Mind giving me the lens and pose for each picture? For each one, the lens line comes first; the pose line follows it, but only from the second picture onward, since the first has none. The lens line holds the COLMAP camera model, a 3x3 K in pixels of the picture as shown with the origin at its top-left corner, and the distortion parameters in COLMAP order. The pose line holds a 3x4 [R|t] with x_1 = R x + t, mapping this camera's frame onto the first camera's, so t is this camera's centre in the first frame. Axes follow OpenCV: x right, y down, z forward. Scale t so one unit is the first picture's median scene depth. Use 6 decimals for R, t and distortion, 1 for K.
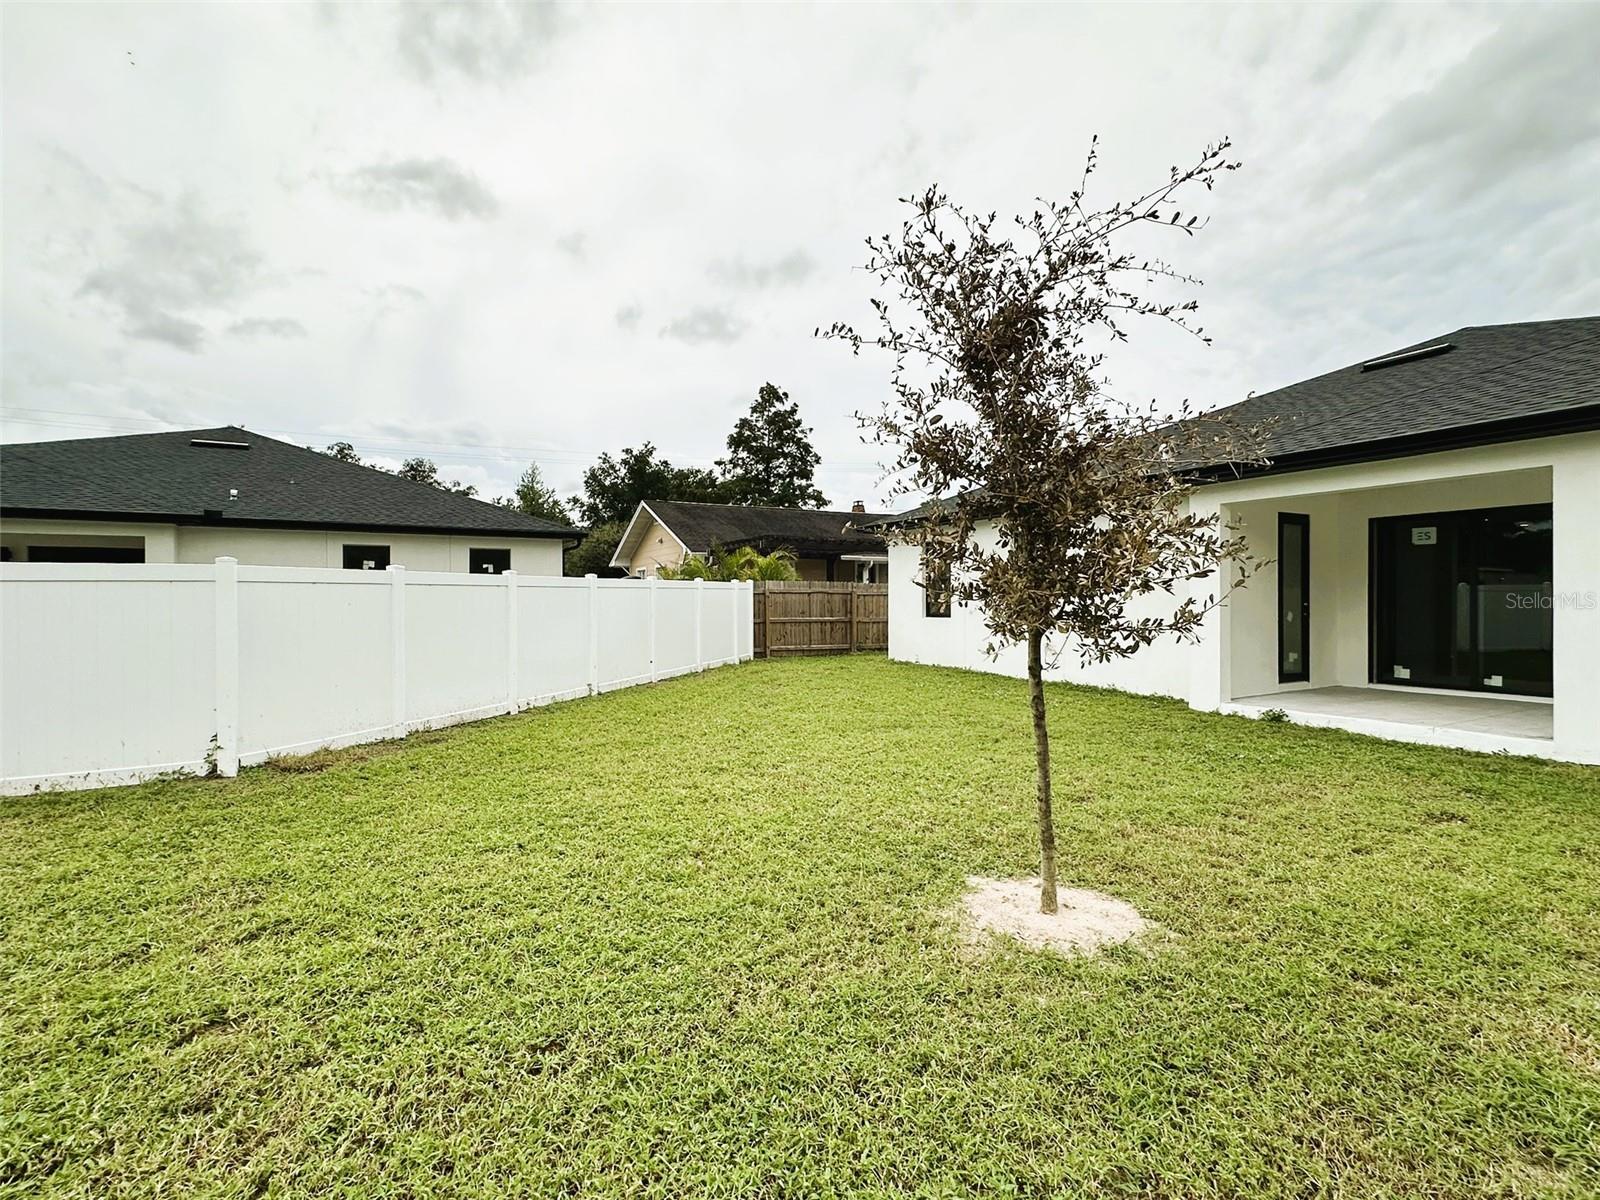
lens RADIAL K [[750.5, 0, 797.6], [0, 750.5, 606.8], [0, 0, 1]] dist [-0.001294, 0.000051]
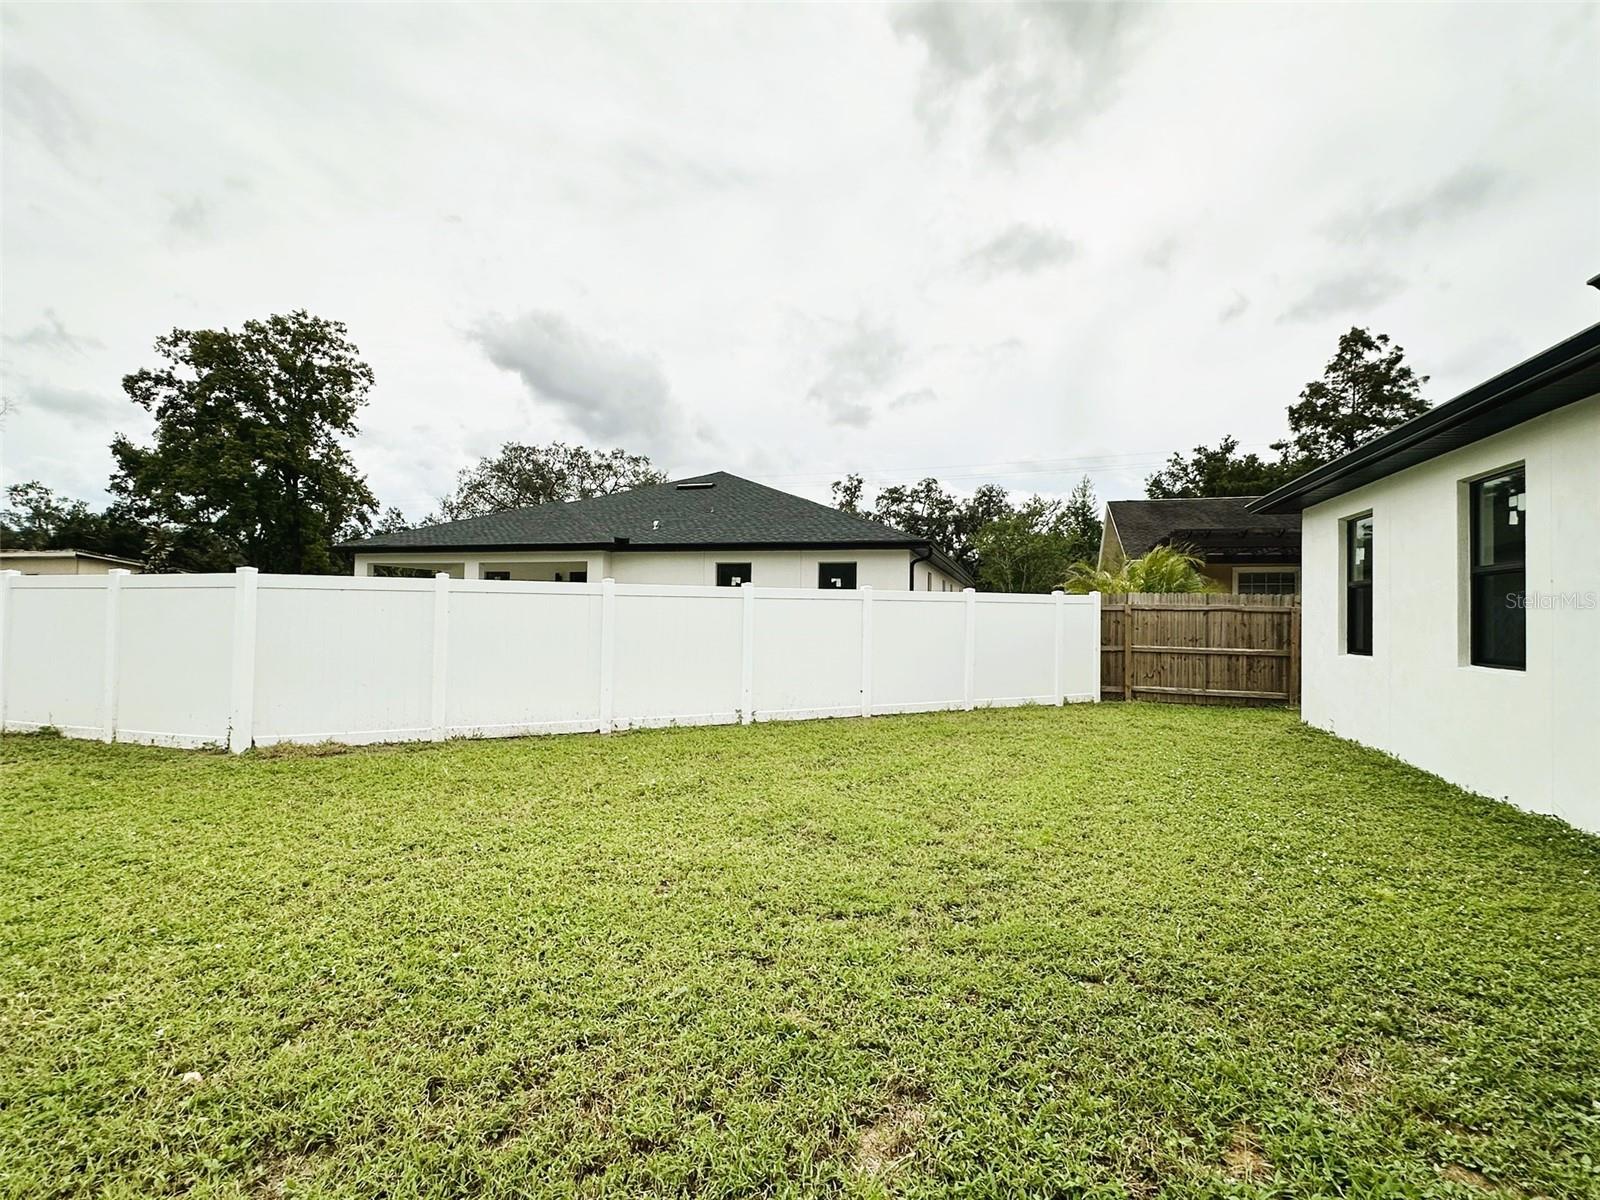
lens RADIAL K [[751.4, 0, 800.6], [0, 751.4, 597.1], [0, 0, 1]] dist [0.003092, 0.000535]
pose [[0.707620, -0.004605, -0.706578, 0.247669], [-0.024324, 0.999227, -0.030872, -0.001092], [0.706175, 0.039032, 0.706961, 0.280225]]
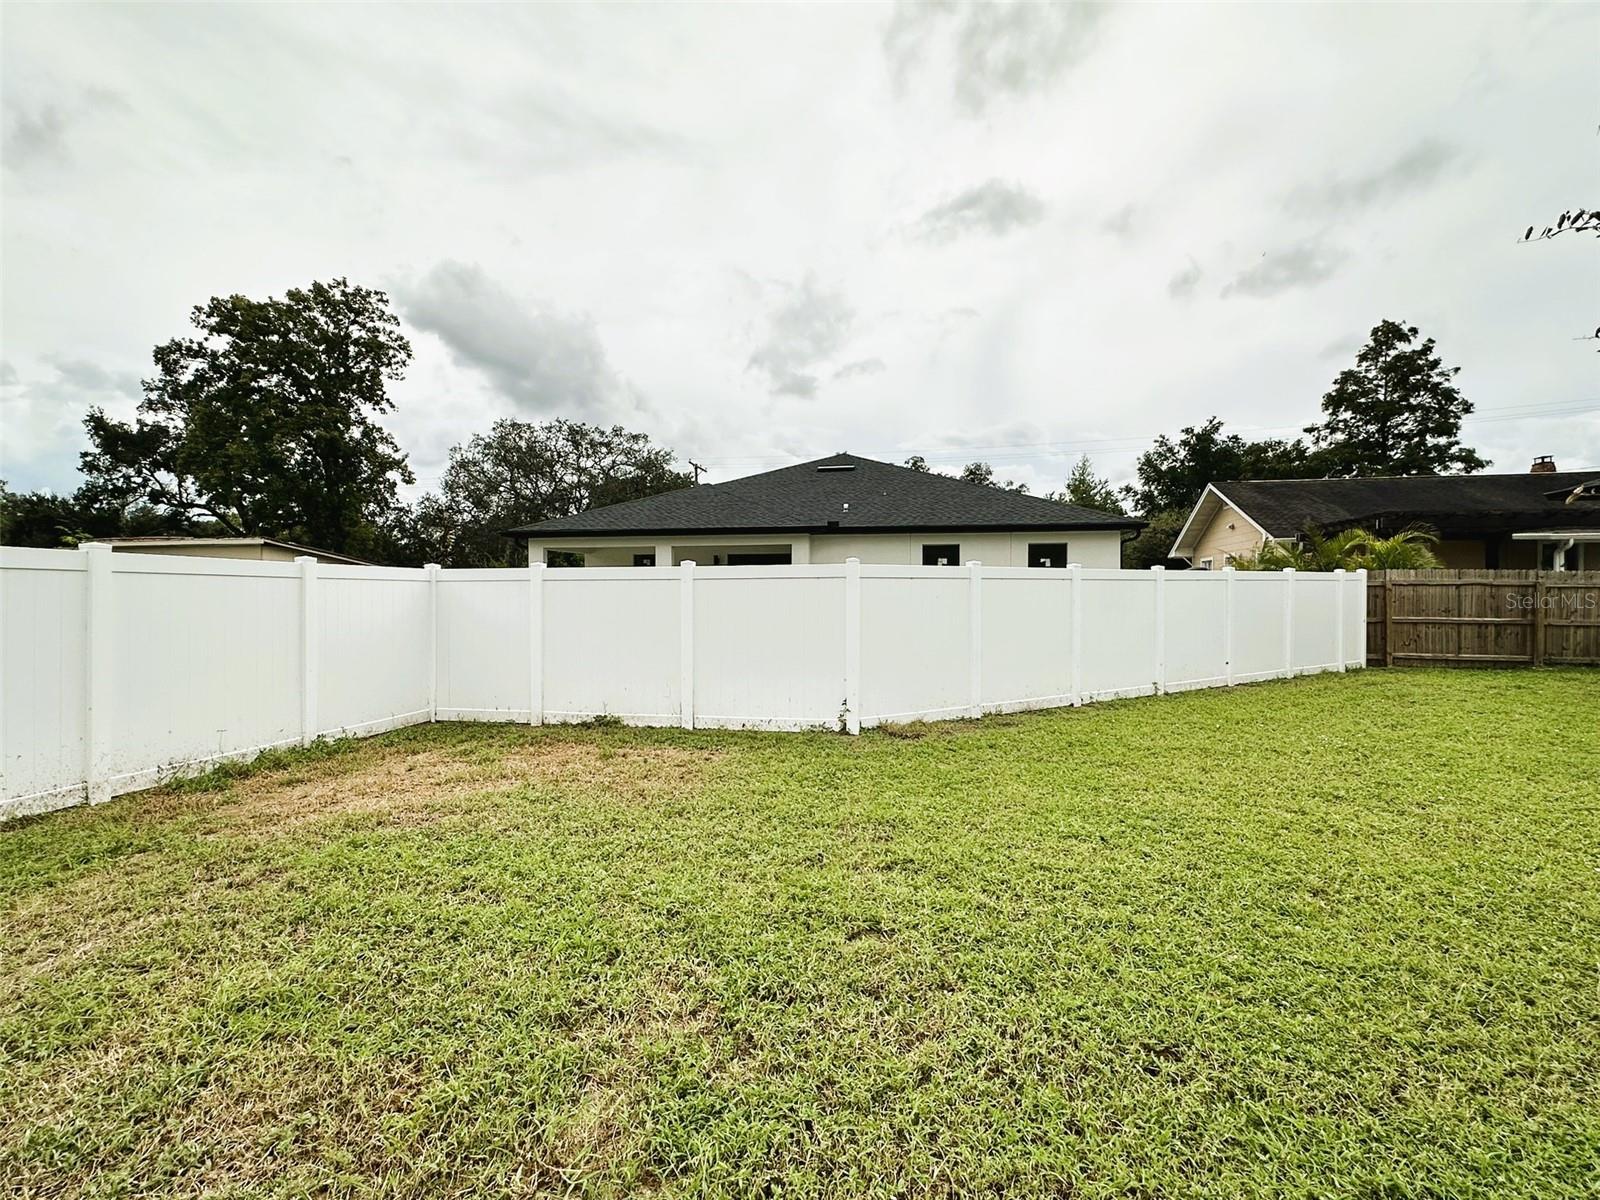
lens RADIAL K [[754.4, 0, 800.0], [0, 754.4, 600.0], [0, 0, 1]] dist [-0.002217, 0.000314]
pose [[0.772687, 0.007750, -0.634740, -0.015904], [-0.008406, 0.999963, 0.001977, 0.000942], [0.634732, 0.003808, 0.772723, -0.010186]]
